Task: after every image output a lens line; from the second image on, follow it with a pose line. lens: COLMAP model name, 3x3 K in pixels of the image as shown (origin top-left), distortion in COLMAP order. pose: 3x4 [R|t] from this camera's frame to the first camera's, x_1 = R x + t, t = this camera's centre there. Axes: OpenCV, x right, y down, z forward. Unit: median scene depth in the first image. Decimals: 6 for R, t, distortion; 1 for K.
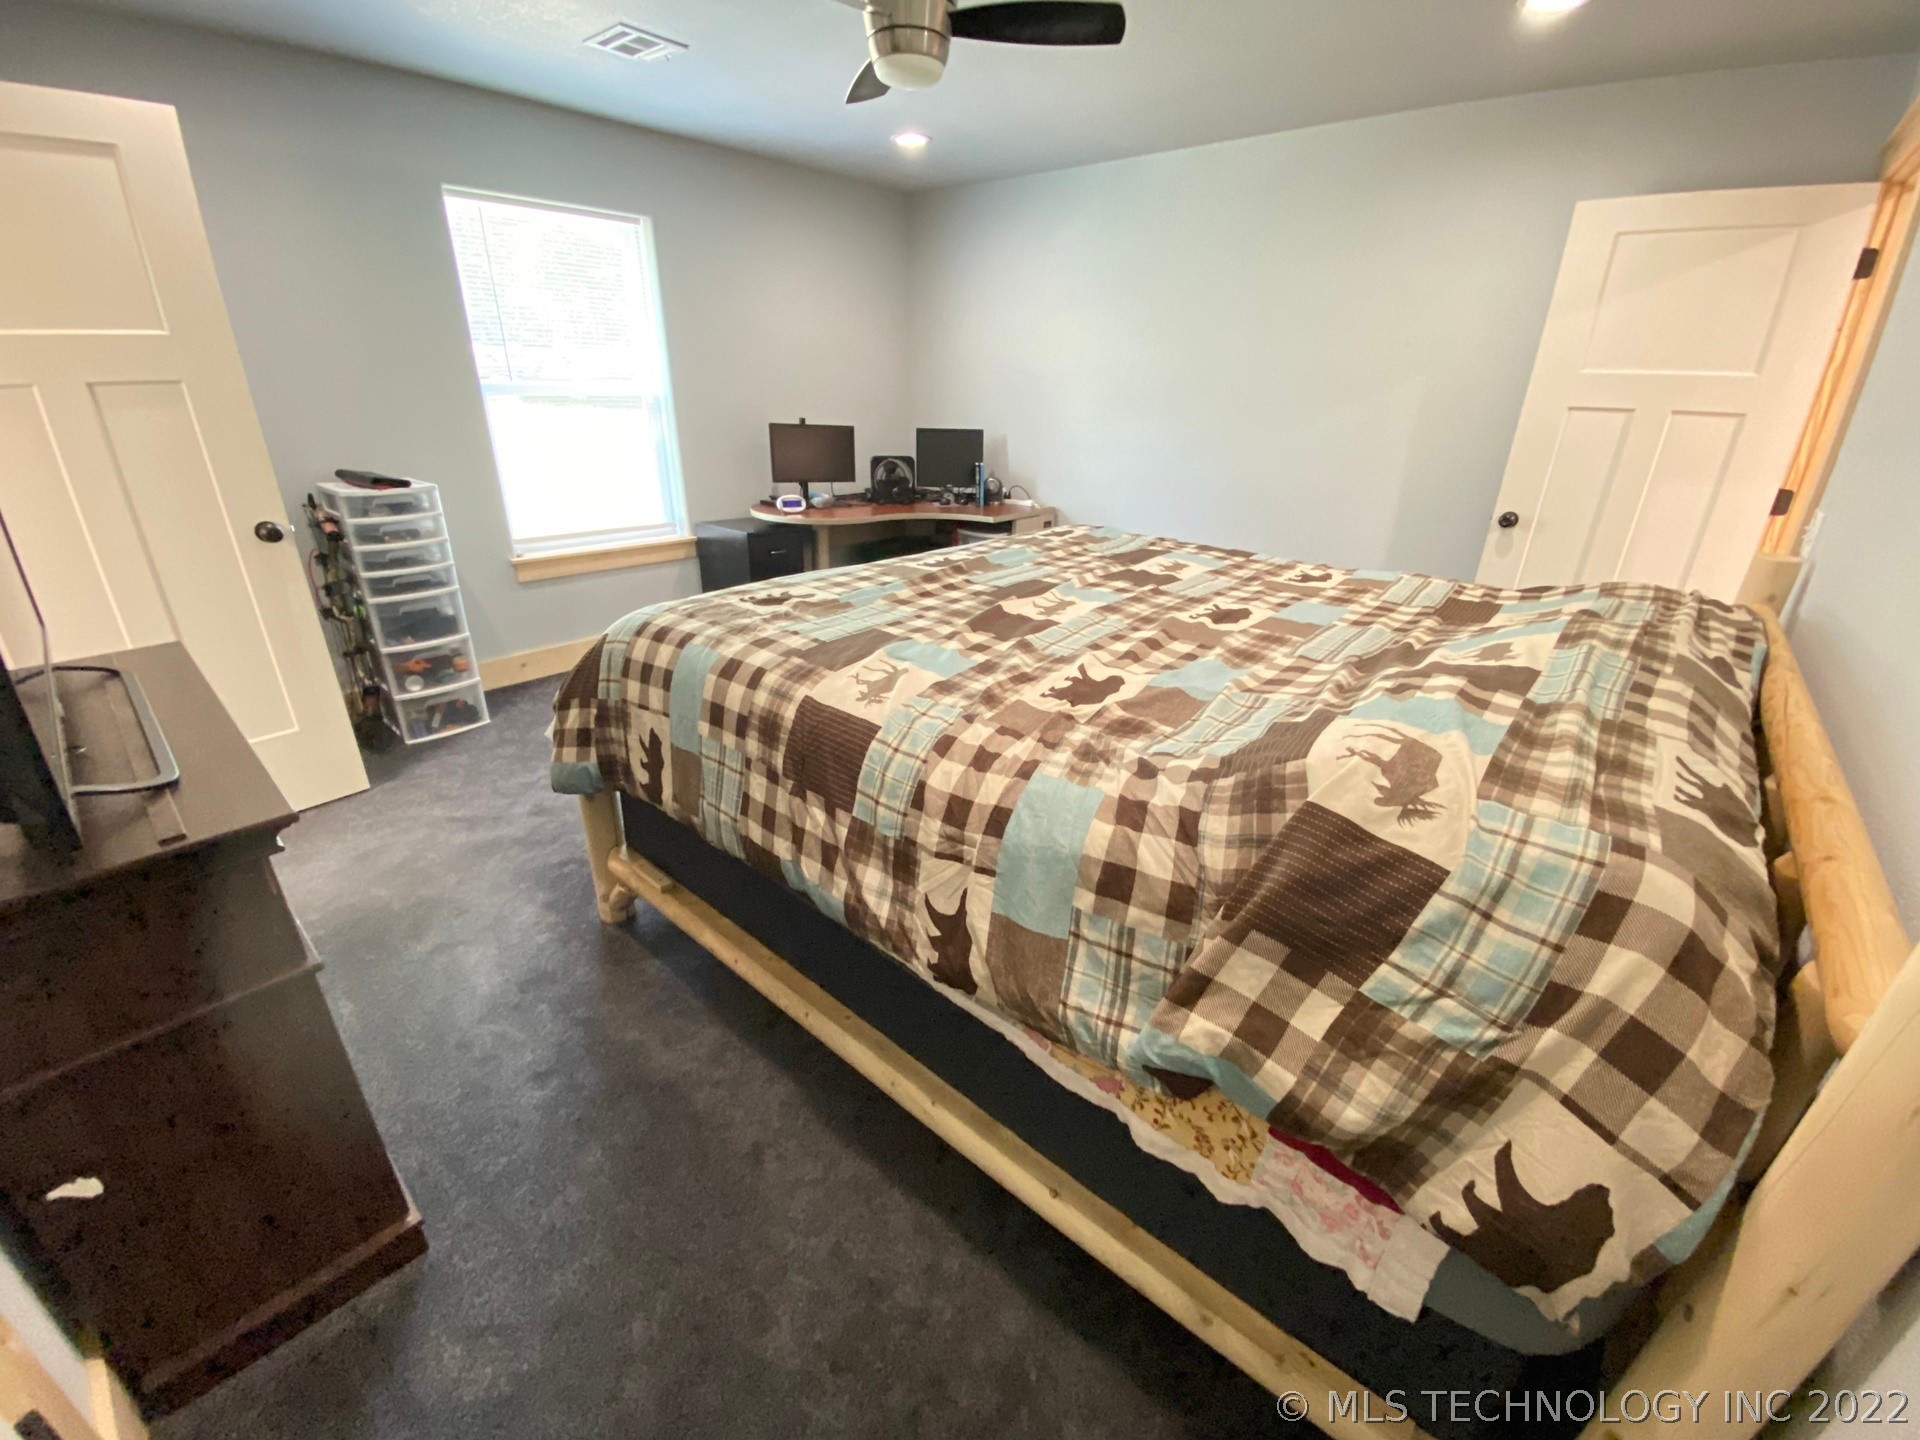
lens RADIAL K [[792.7, 0, 972.3], [0, 792.7, 723.4], [0, 0, 1]] dist [-0.001659, -0.000231]
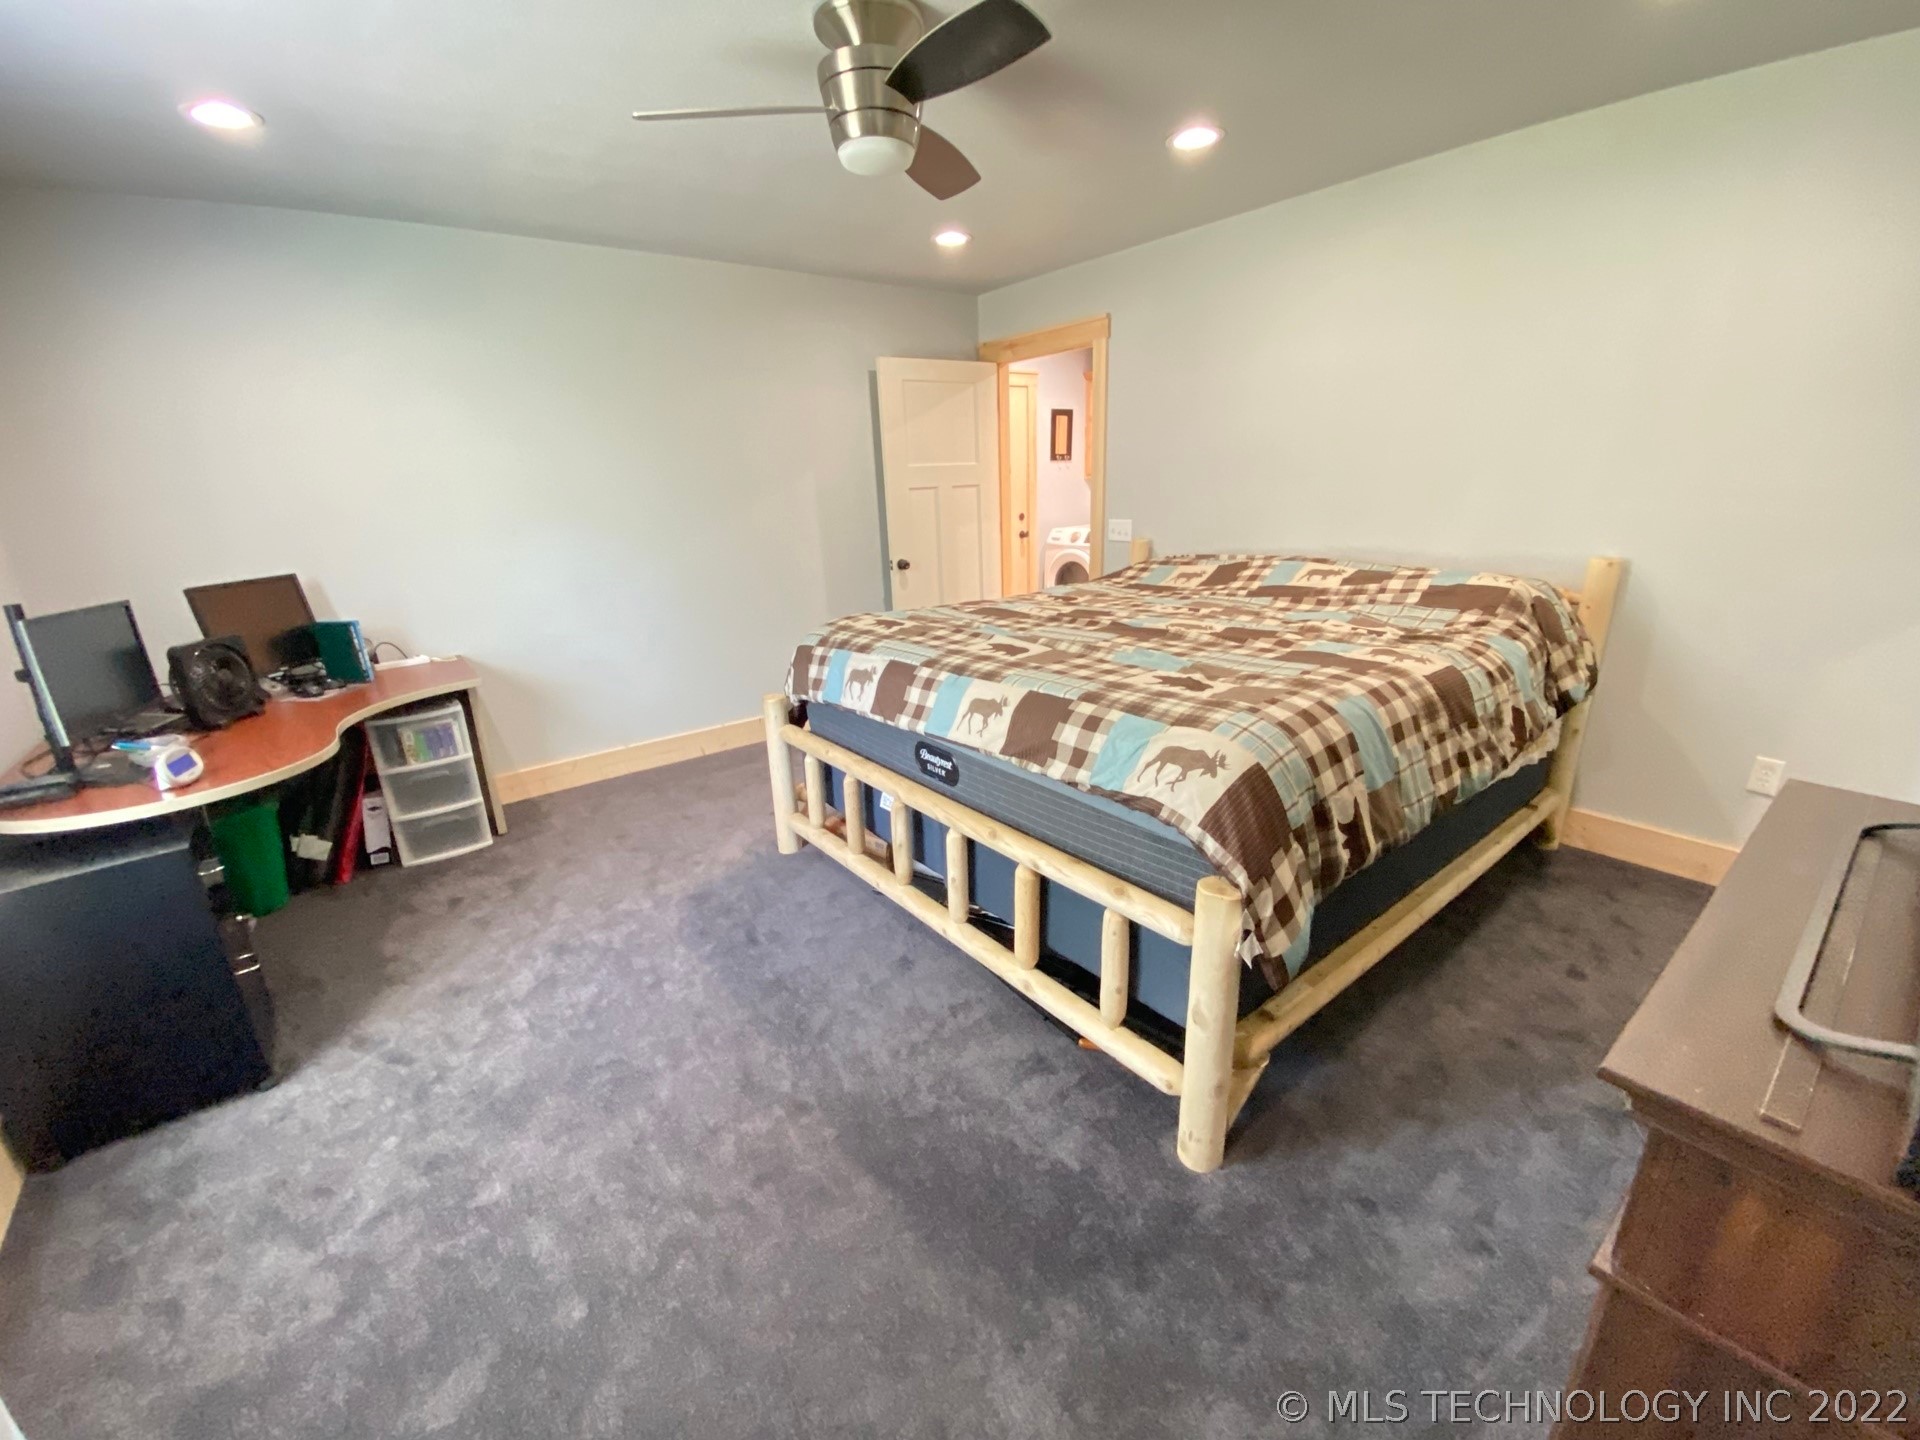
lens RADIAL K [[792.7, 0, 972.3], [0, 792.7, 723.4], [0, 0, 1]] dist [-0.001659, -0.000231]
pose [[0.186717, -0.321388, 0.928357, -1.062744], [0.429427, 0.876617, 0.217107, -0.381296], [-0.883589, 0.358124, 0.301692, 0.809271]]
